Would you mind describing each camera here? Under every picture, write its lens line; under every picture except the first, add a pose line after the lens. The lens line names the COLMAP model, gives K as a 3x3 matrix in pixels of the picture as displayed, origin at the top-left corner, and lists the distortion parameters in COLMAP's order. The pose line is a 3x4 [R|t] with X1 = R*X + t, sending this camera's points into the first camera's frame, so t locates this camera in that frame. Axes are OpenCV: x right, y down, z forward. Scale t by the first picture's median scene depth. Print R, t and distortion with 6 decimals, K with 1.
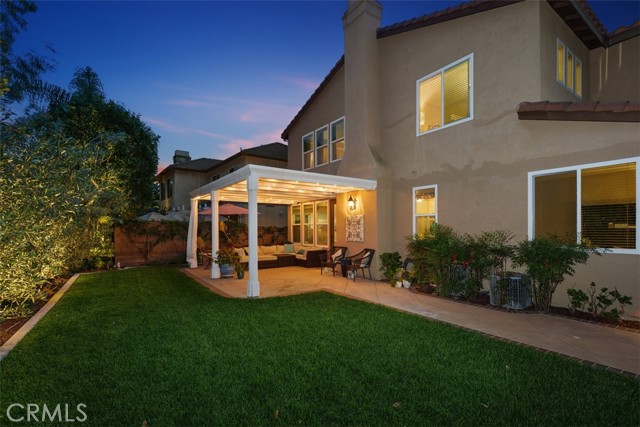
lens RADIAL K [[295.4, 0, 317.8], [0, 295.4, 227.8], [0, 0, 1]] dist [-0.000147, 0.000028]
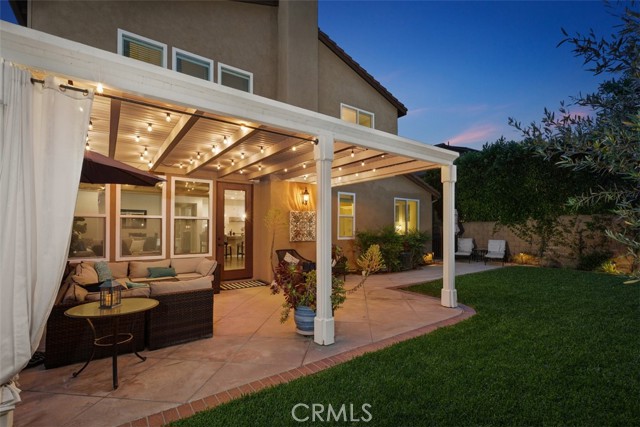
lens RADIAL K [[295.4, 0, 317.8], [0, 295.4, 227.8], [0, 0, 1]] dist [-0.000147, 0.000028]
pose [[-0.018605, 0.003699, 0.999820, -0.790082], [-0.005901, 0.999975, -0.003809, 0.010473], [-0.999809, -0.005971, -0.018583, 1.030485]]
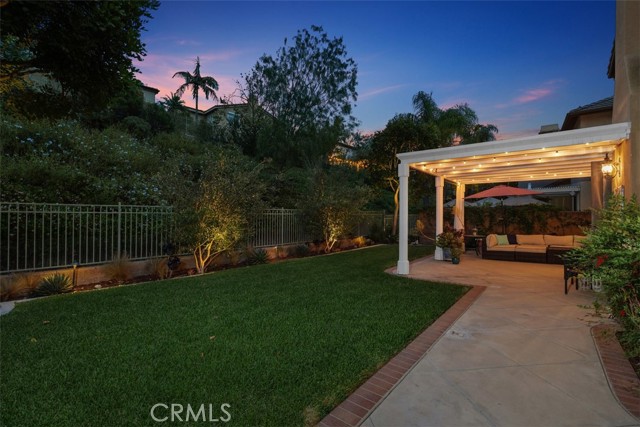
lens RADIAL K [[302.2, 0, 320.0], [0, 302.2, 213.5], [0, 0, 1]] dist [0.000185, 0.000041]
pose [[0.308700, -0.005926, -0.951141, 0.548962], [0.003209, 0.999981, -0.005189, 0.011733], [0.951154, -0.001450, 0.308713, 0.277337]]
